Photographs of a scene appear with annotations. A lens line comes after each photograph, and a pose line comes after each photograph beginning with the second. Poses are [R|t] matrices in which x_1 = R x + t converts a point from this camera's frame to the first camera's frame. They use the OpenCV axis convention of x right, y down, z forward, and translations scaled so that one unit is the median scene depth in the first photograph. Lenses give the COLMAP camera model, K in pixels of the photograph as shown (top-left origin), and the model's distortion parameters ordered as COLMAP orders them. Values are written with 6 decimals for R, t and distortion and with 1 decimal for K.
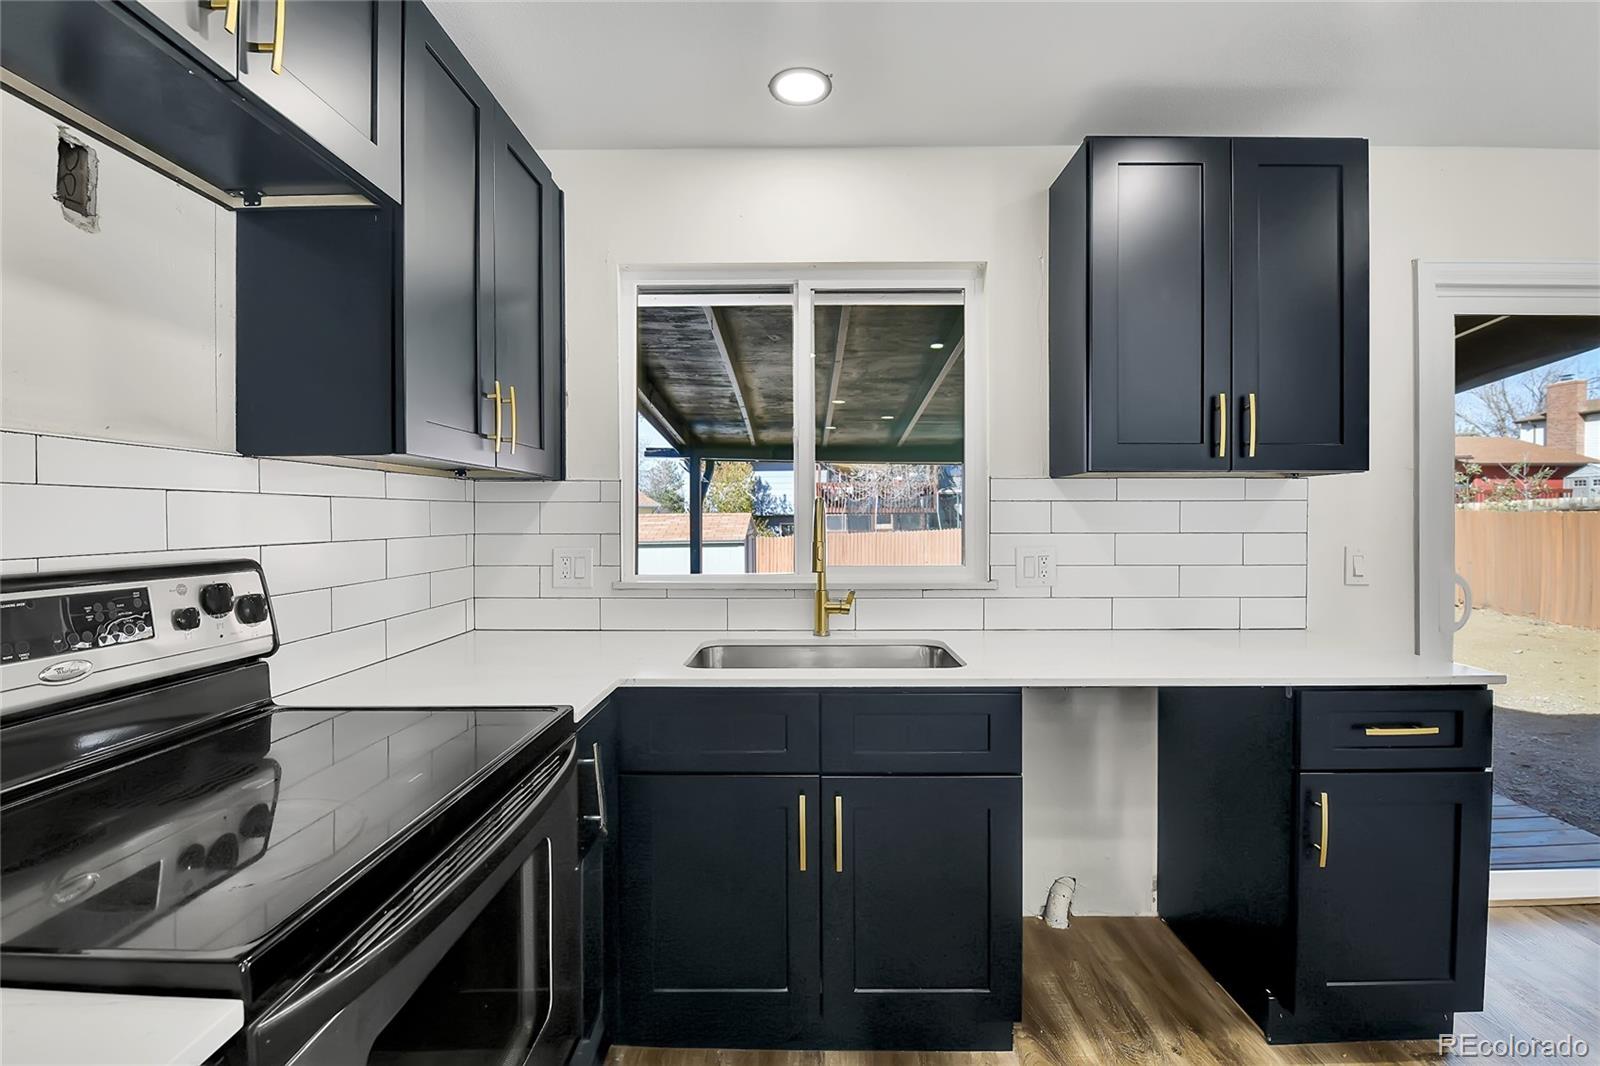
lens RADIAL K [[692.2, 0, 799.8], [0, 692.2, 523.1], [0, 0, 1]] dist [-0.004839, -0.008317]
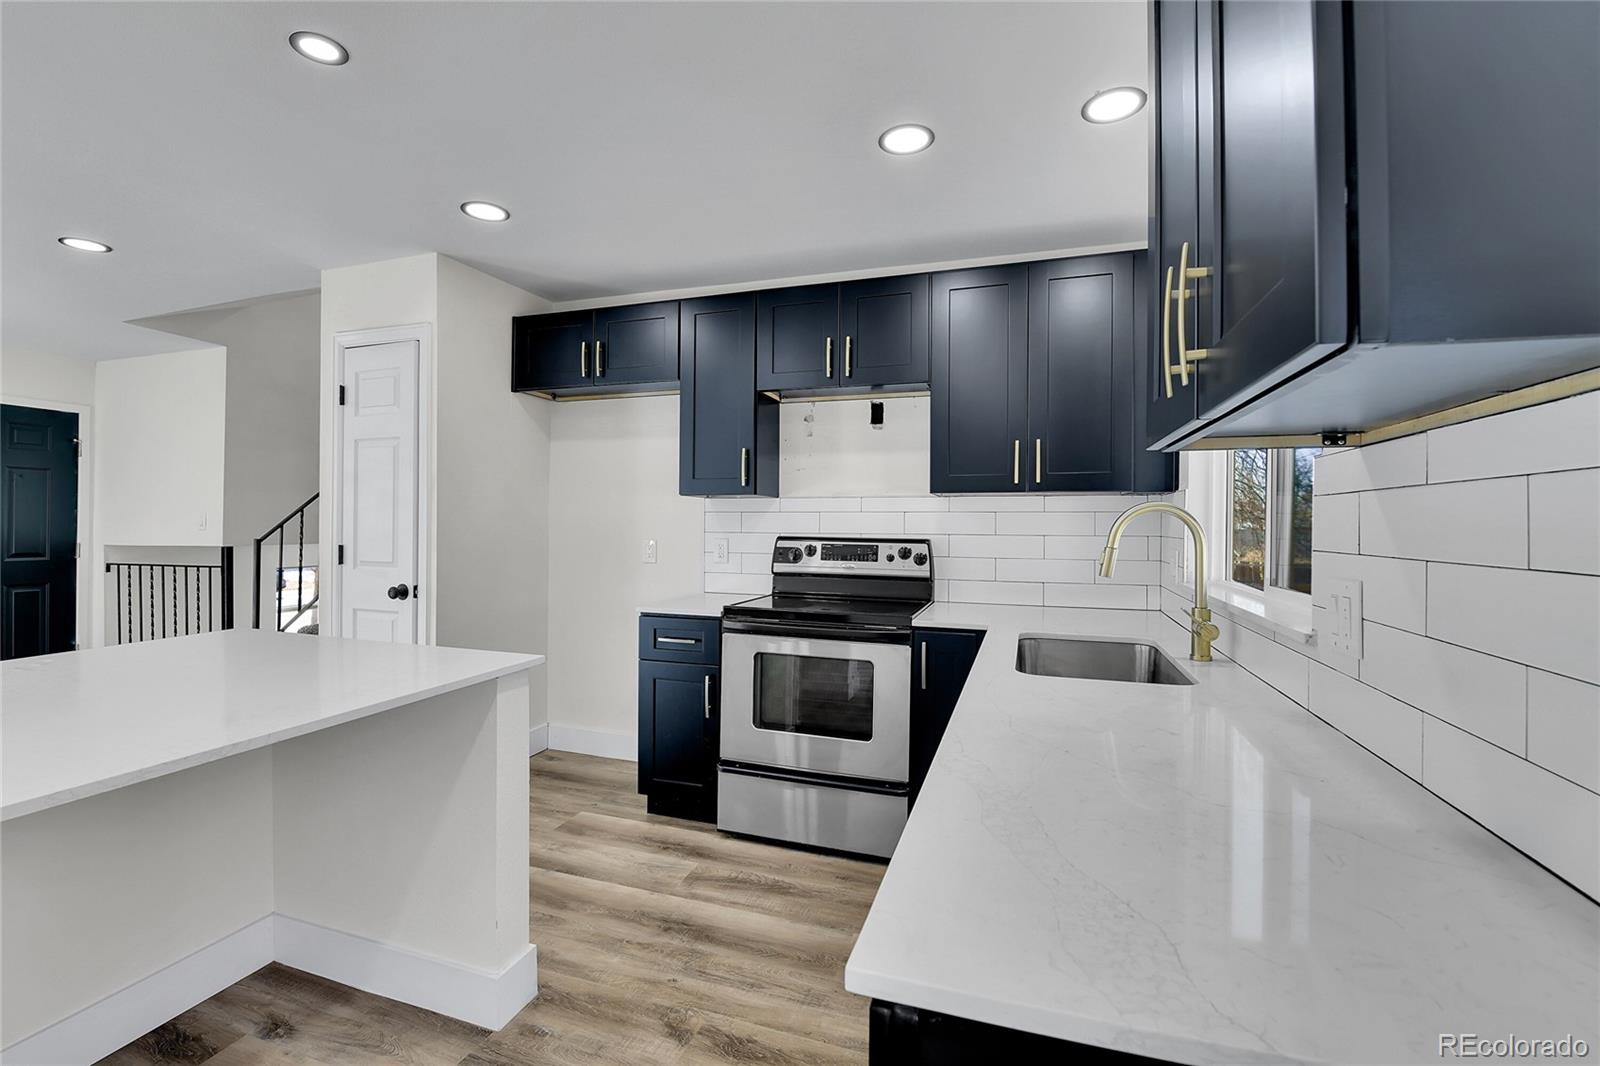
lens RADIAL K [[692.2, 0, 799.8], [0, 692.2, 523.1], [0, 0, 1]] dist [-0.004839, -0.008317]
pose [[-0.305127, -0.001034, -0.952311, 1.000941], [-0.013629, 0.999902, 0.003281, -0.004461], [0.952214, 0.013980, -0.305112, 0.781532]]
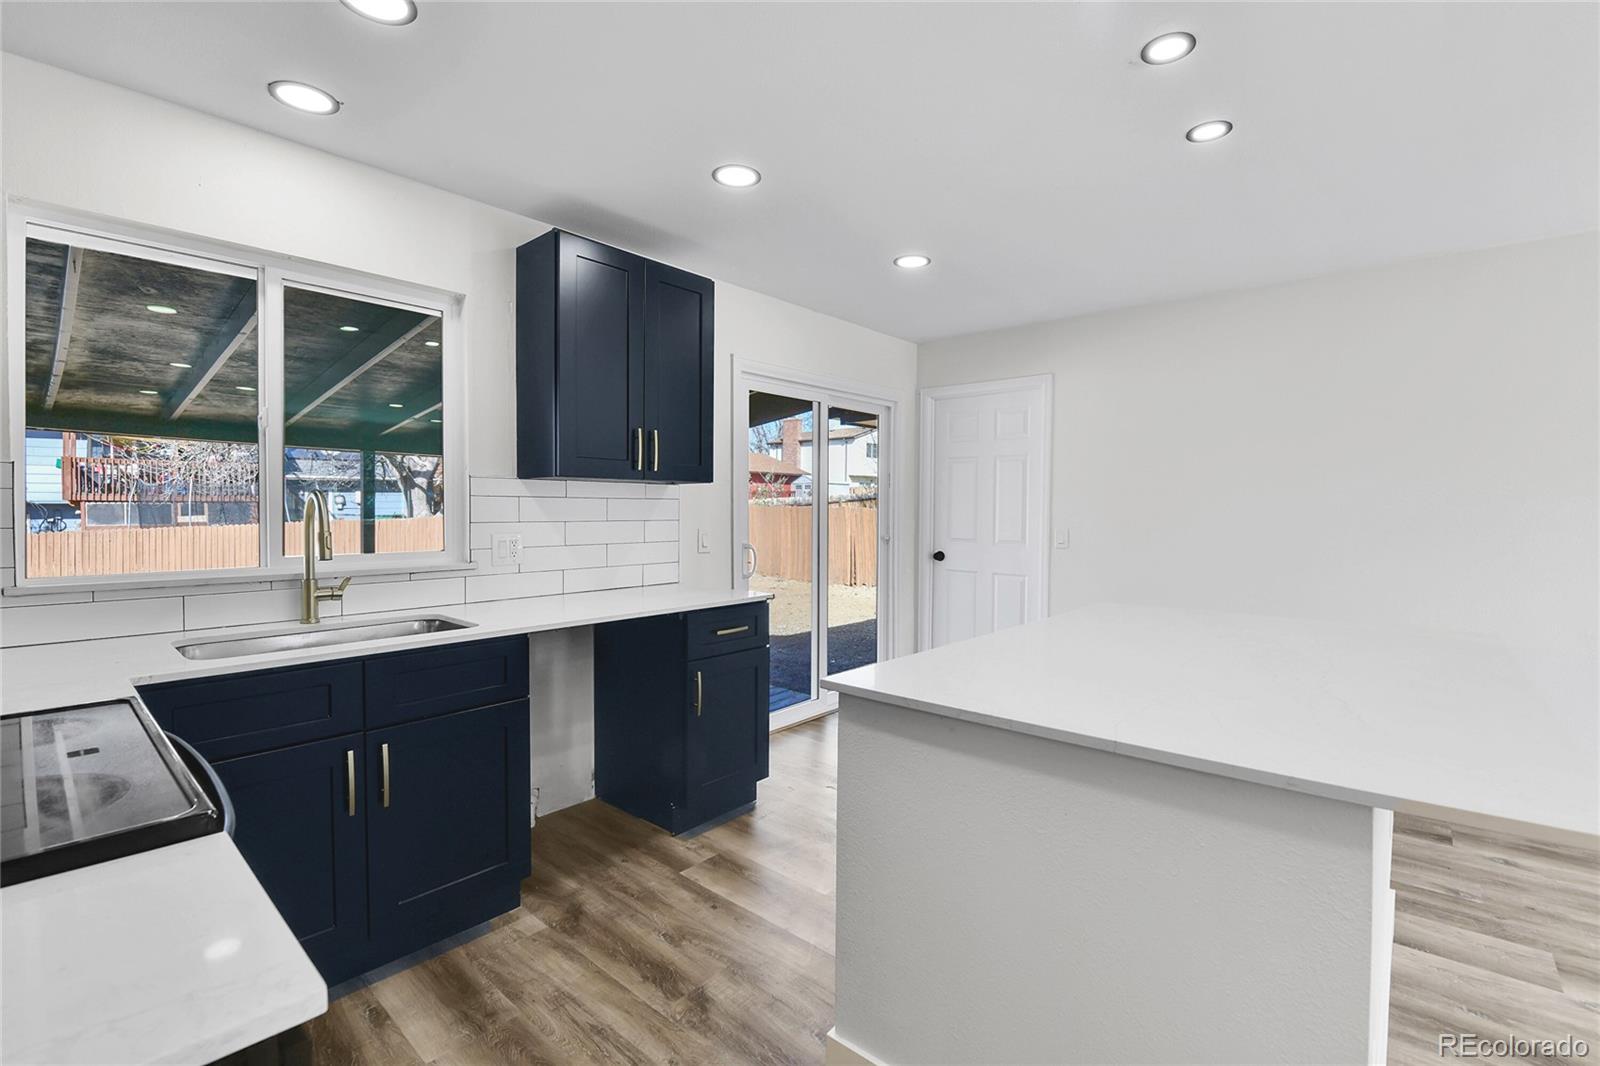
lens RADIAL K [[692.2, 0, 799.8], [0, 692.2, 523.1], [0, 0, 1]] dist [-0.004839, -0.008317]
pose [[0.654496, -0.010880, 0.755987, -0.266025], [0.001108, 0.999909, 0.013432, -0.000103], [-0.756065, -0.007954, 0.654448, -0.225315]]
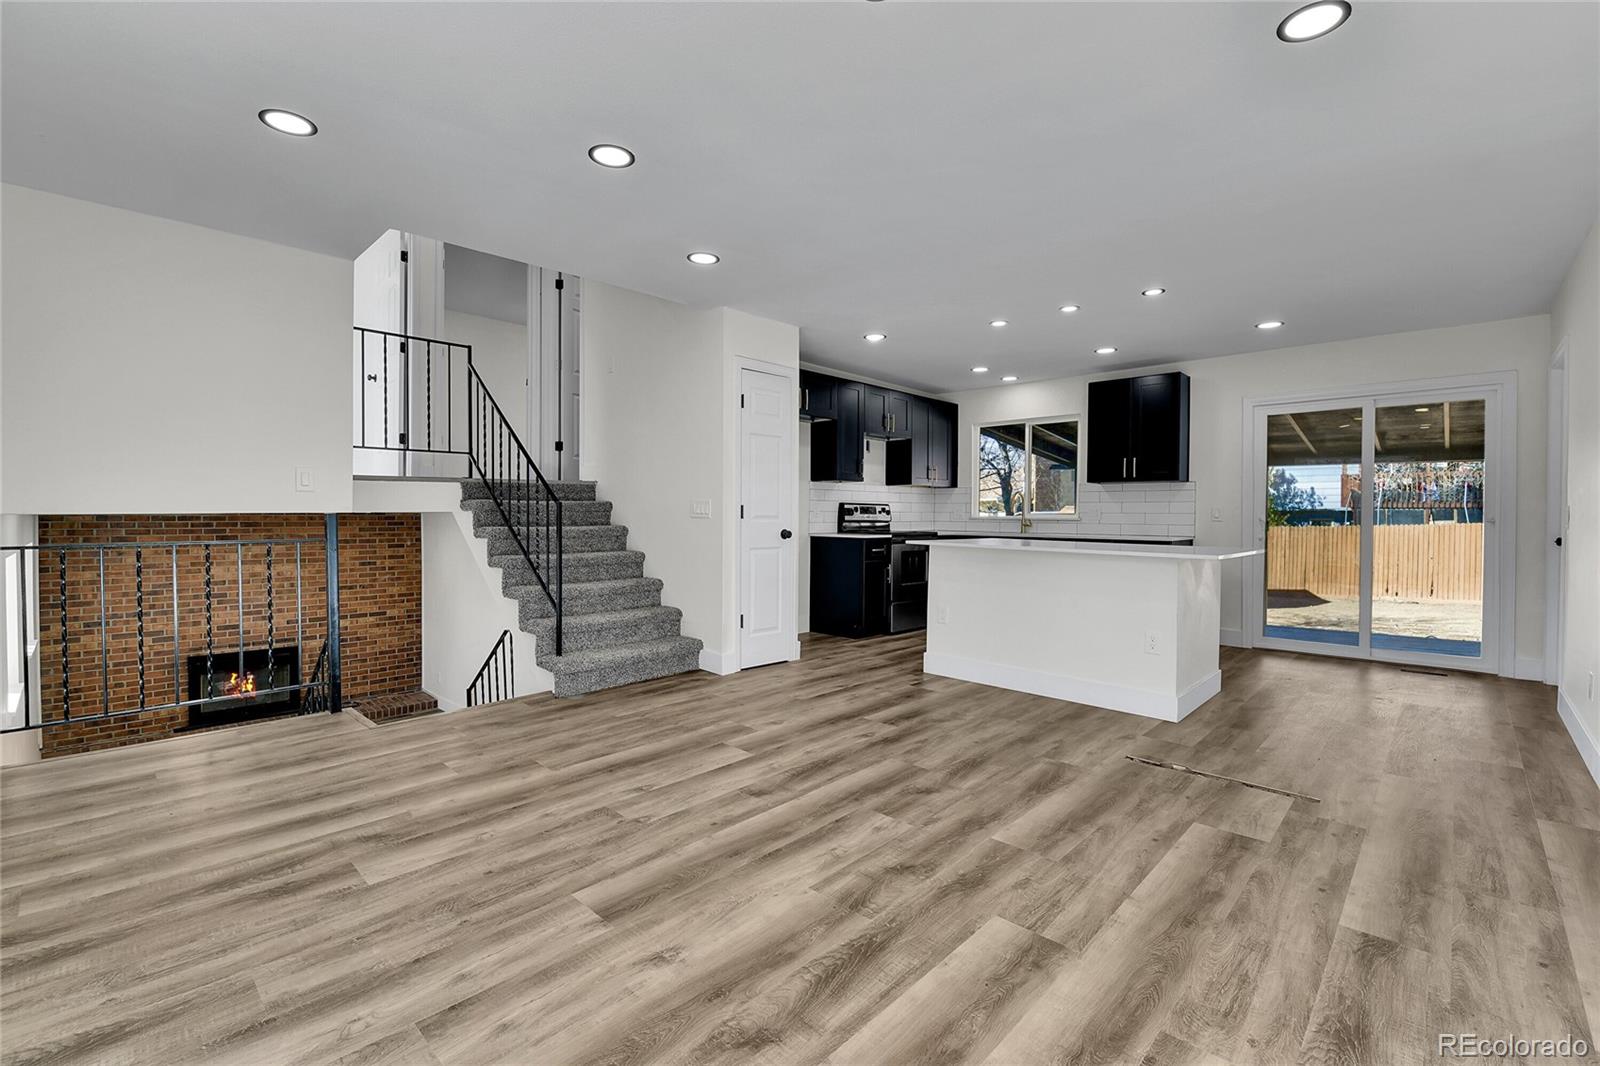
lens RADIAL K [[692.2, 0, 799.8], [0, 692.2, 523.1], [0, 0, 1]] dist [-0.004839, -0.008317]
pose [[0.730449, 0.015700, -0.682786, 1.507128], [-0.013204, 0.999874, 0.008865, 0.098599], [0.682839, 0.002540, 0.730564, -2.148636]]
